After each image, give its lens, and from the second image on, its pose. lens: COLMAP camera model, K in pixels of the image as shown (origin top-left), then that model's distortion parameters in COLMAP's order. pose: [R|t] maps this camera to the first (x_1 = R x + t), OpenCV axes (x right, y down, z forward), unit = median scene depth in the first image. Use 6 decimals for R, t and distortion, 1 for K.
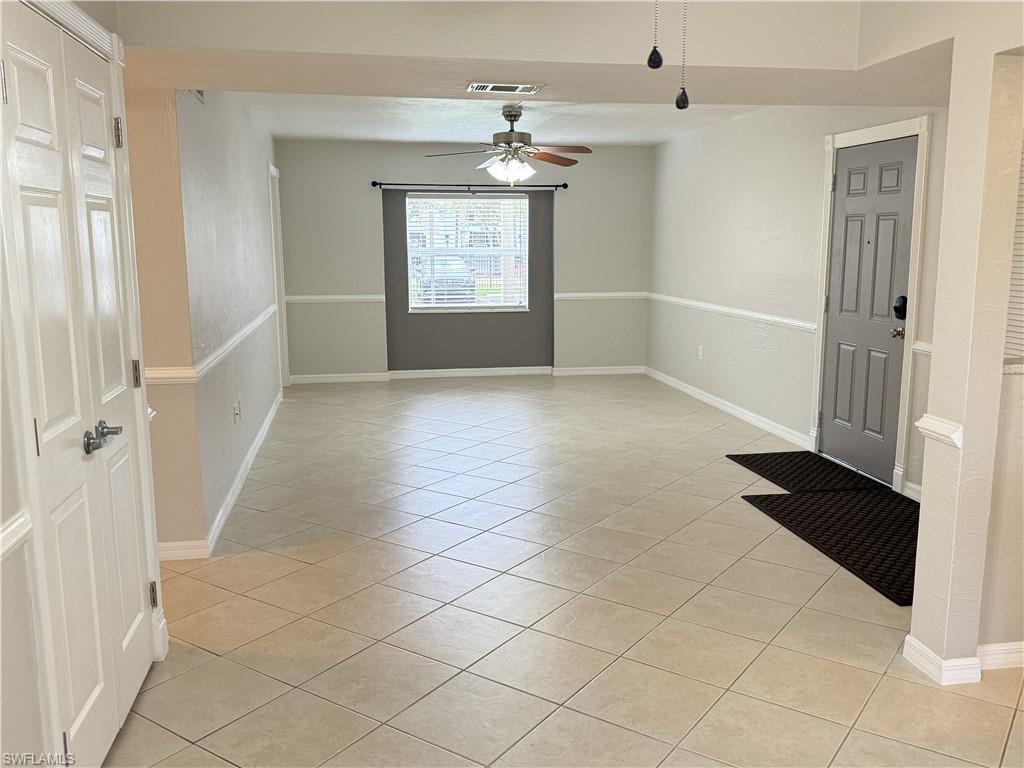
lens RADIAL K [[851.2, 0, 512.3], [0, 851.2, 381.7], [0, 0, 1]] dist [0.085005, -0.098191]
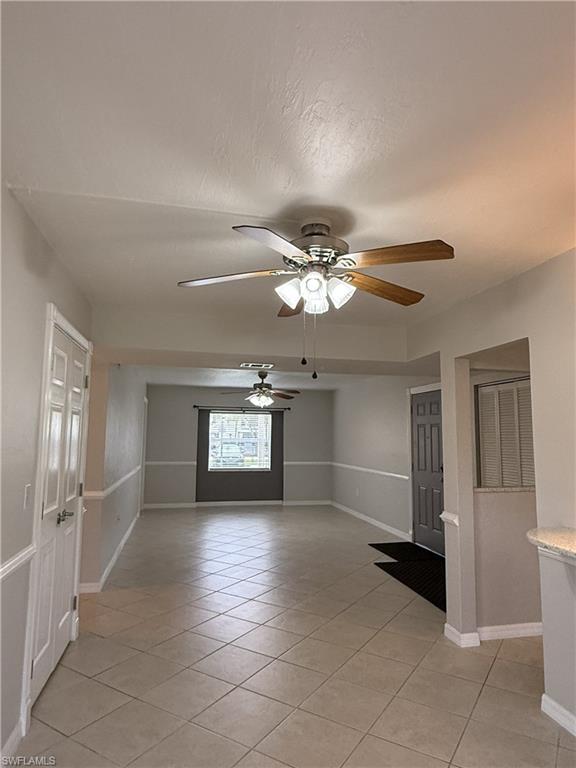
lens RADIAL K [[488.8, 0, 286.6], [0, 488.8, 387.2], [0, 0, 1]] dist [0.001040, 0.003849]
pose [[0.999214, 0.018440, 0.035103, 0.021690], [-0.008266, 0.962710, -0.270411, 0.053954], [-0.038780, 0.269908, 0.962105, -0.198633]]
